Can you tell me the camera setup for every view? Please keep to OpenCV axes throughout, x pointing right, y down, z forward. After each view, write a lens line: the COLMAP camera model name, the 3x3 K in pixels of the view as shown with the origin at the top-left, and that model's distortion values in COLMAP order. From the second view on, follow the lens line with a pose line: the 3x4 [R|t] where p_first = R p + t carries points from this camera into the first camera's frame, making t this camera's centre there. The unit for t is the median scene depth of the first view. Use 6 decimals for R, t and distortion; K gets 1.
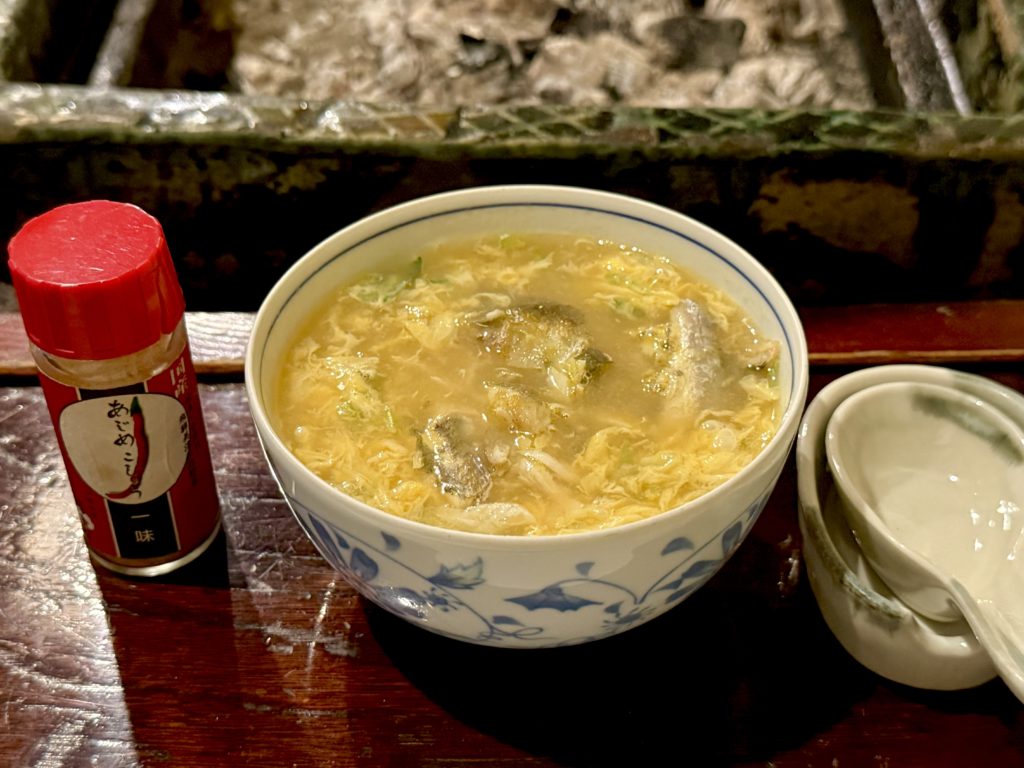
lens RADIAL K [[1424.7, 0, 512.0], [0, 1424.7, 384.0], [0, 0, 1]] dist [0.145432, -0.328632]
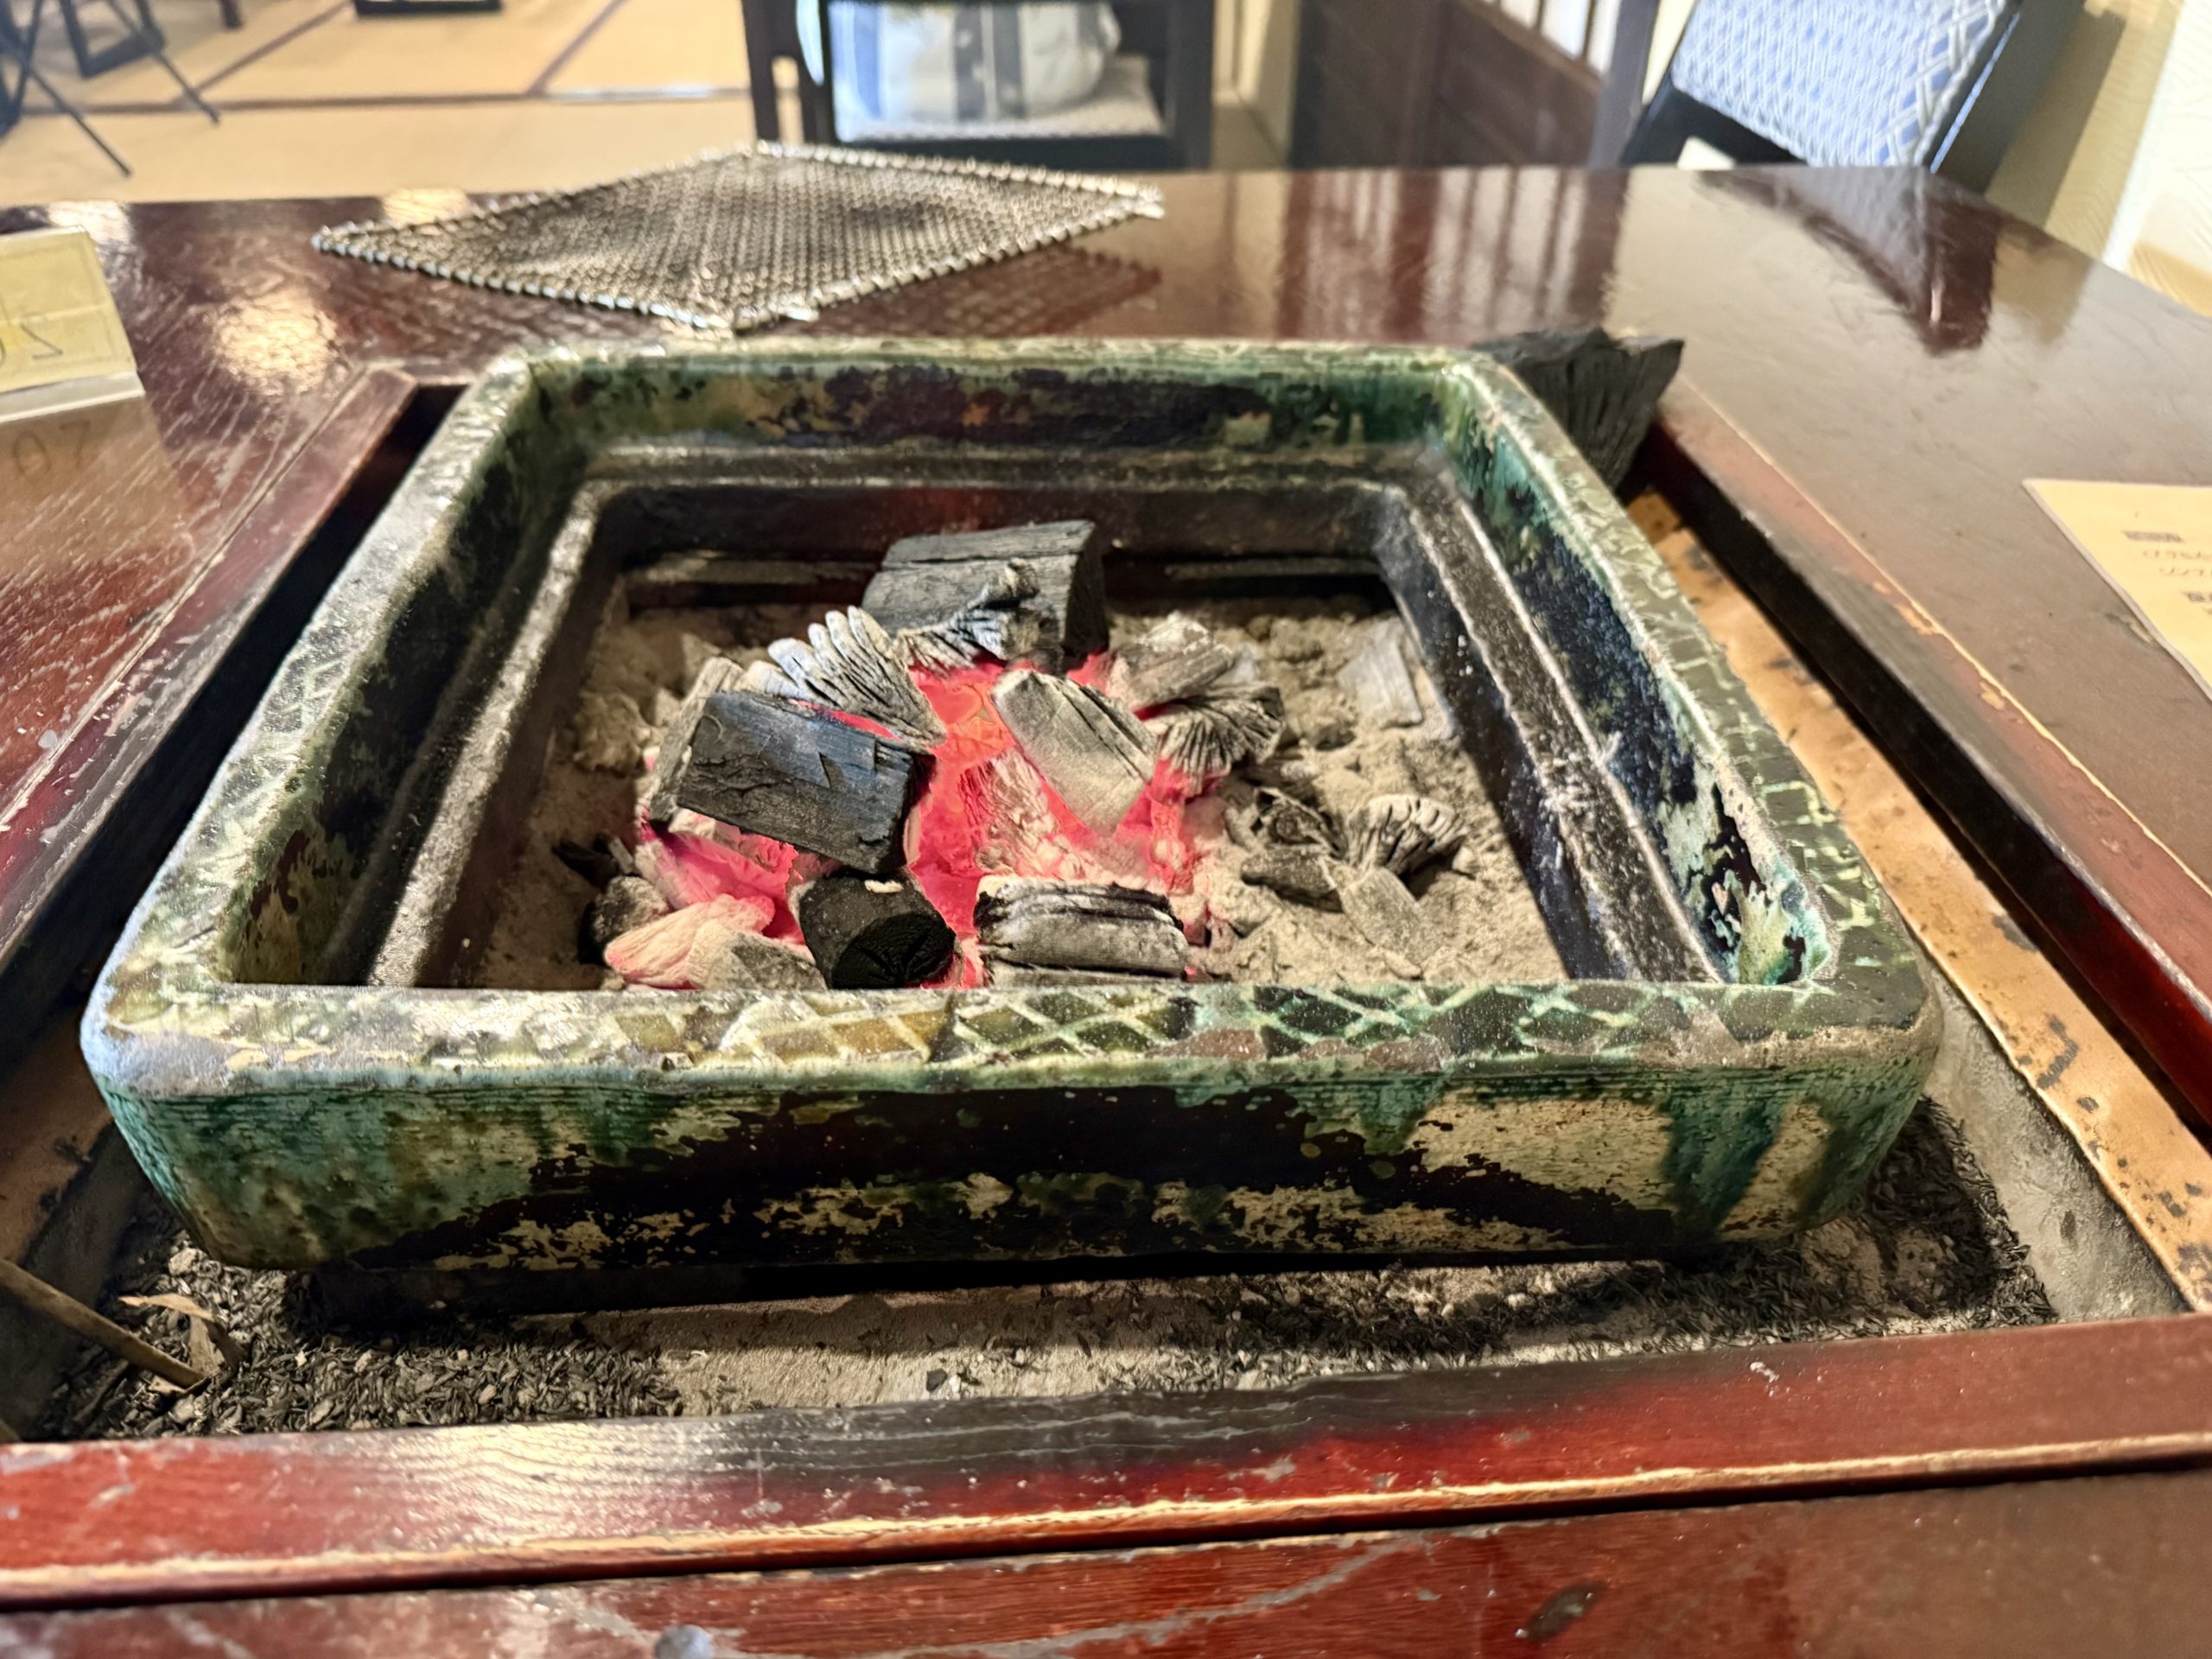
lens RADIAL K [[1569.3, 0, 1083.7], [0, 1569.3, 836.3], [0, 0, 1]] dist [0.142630, -0.372153]
pose [[0.998346, -0.028176, 0.050116, -0.011071], [0.032171, 0.996213, -0.080778, -0.210021], [-0.047650, 0.082256, 0.995471, 0.302687]]
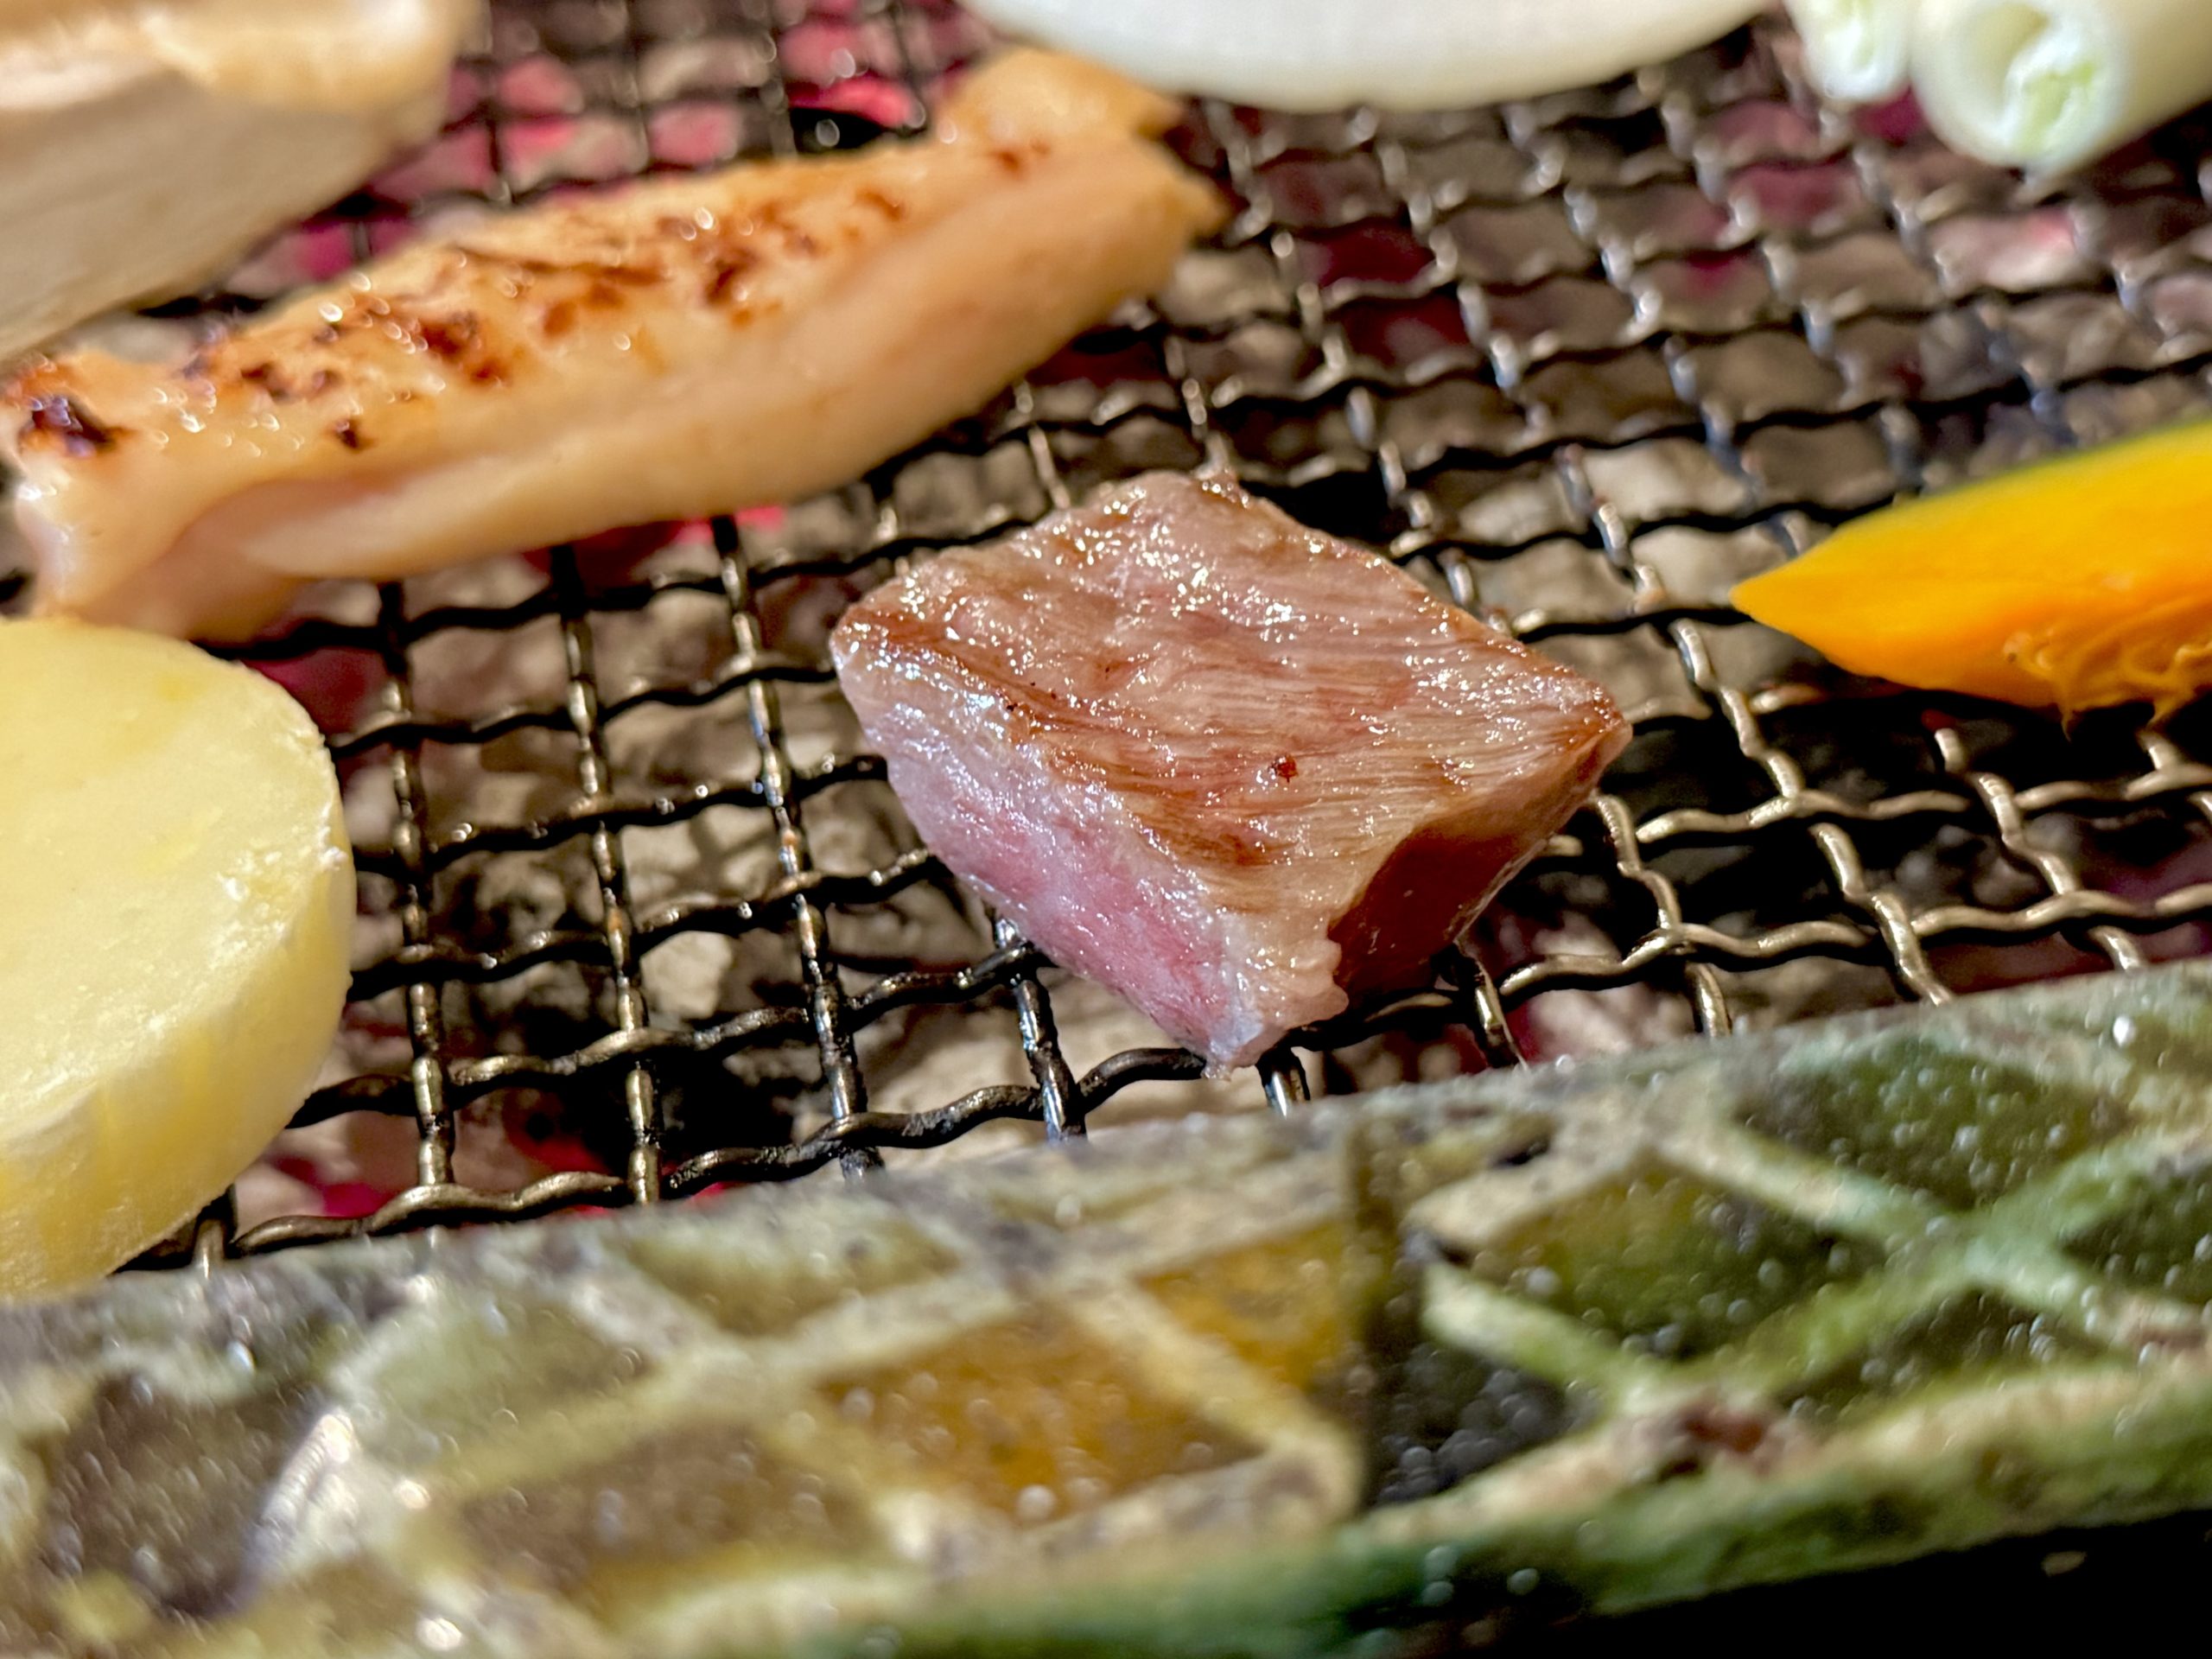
lens RADIAL K [[3077.5, 0, 1106.0], [0, 3077.5, 829.5], [0, 0, 1]] dist [0.145432, -0.328632]
pose [[0.979545, -0.164285, 0.116195, -0.087497], [0.166499, 0.985995, -0.009549, -0.226249], [-0.112999, 0.028700, 0.993180, 0.740790]]
